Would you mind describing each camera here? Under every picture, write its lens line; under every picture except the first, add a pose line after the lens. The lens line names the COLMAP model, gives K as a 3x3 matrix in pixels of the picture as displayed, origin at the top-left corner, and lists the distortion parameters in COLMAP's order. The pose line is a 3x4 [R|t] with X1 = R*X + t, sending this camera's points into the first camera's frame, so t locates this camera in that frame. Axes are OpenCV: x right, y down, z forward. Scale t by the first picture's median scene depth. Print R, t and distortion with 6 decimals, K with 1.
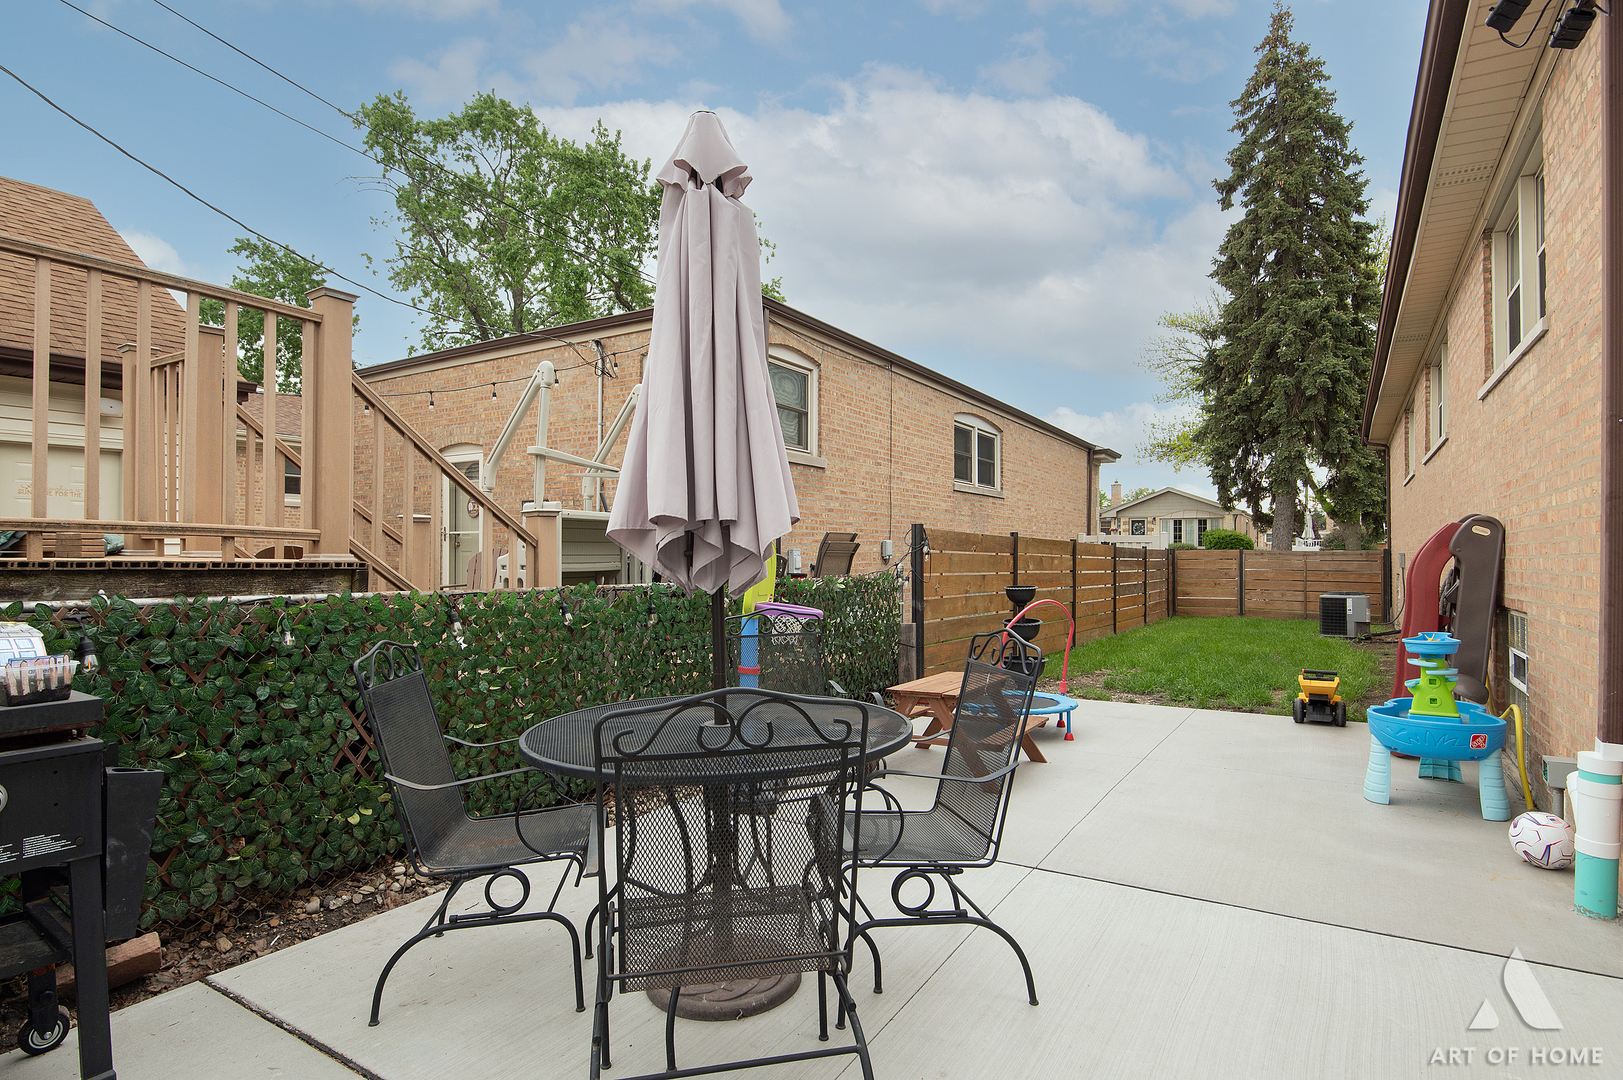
lens RADIAL K [[844.7, 0, 803.7], [0, 844.7, 552.6], [0, 0, 1]] dist [0.017067, -0.001966]
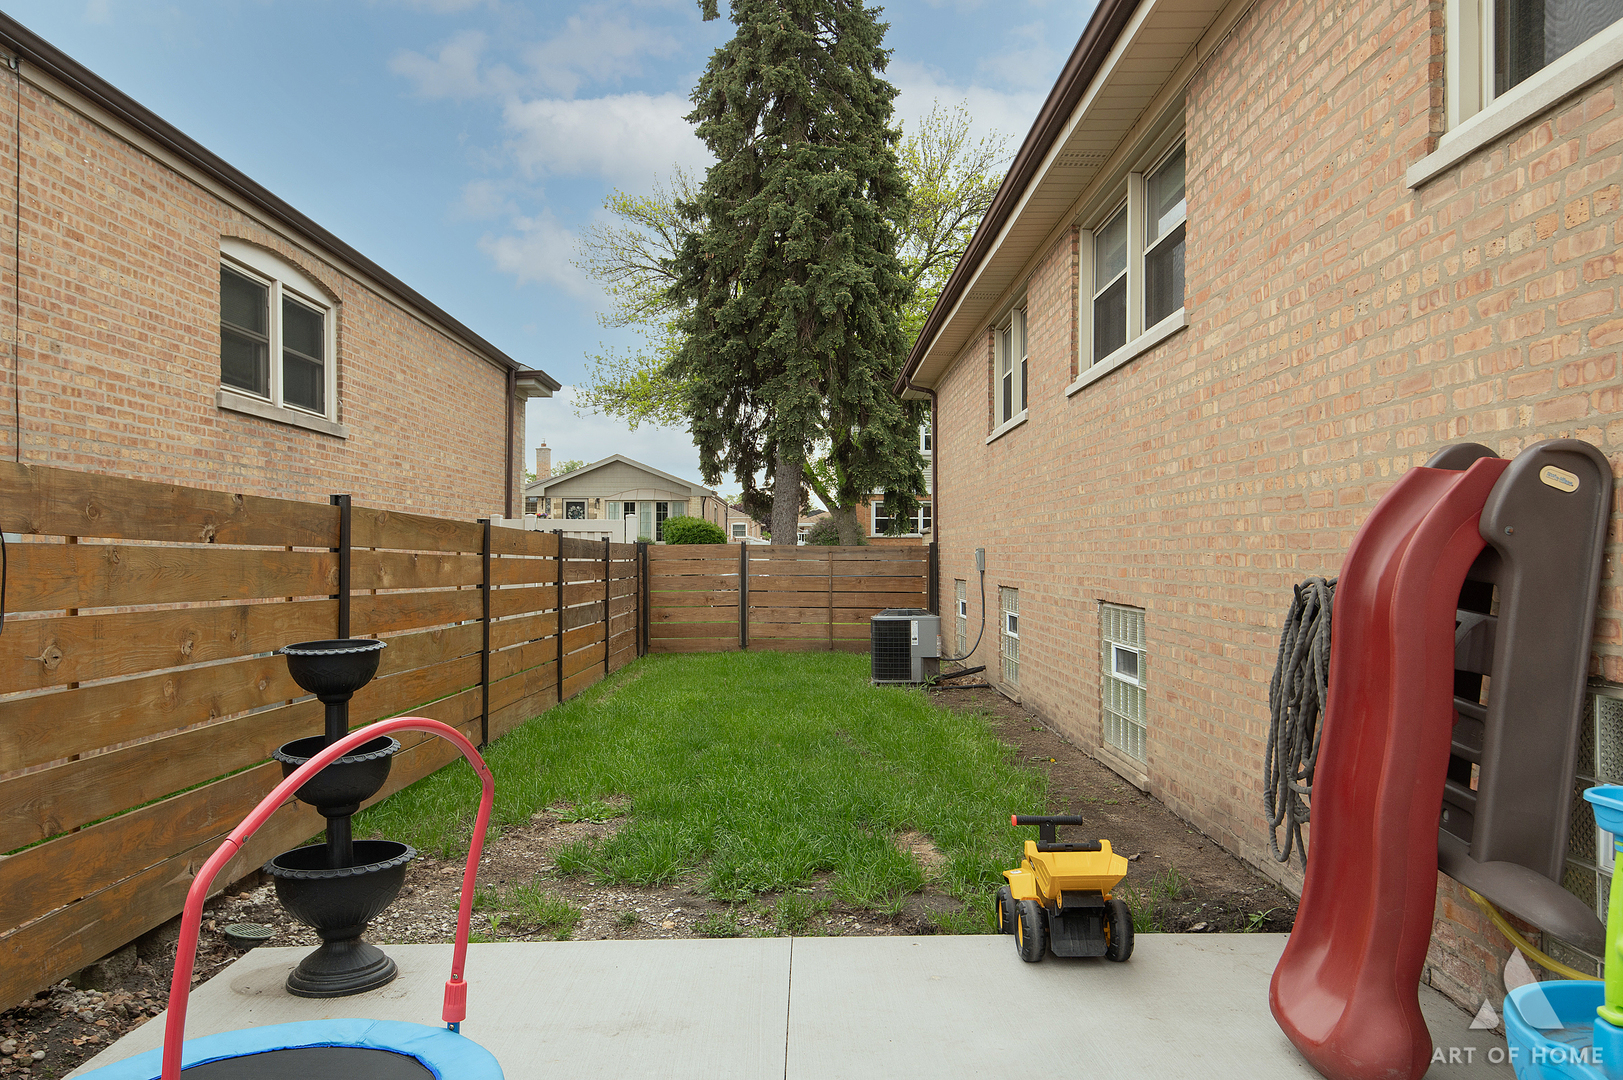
lens RADIAL K [[1232.2, 0, 808.3], [0, 1232.2, 553.2], [0, 0, 1]] dist [0.011170, -0.007321]
pose [[0.842797, -0.002373, 0.538226, 0.056966], [0.001312, 0.999996, 0.002354, 0.001130], [-0.538229, -0.001278, 0.842798, 0.181907]]
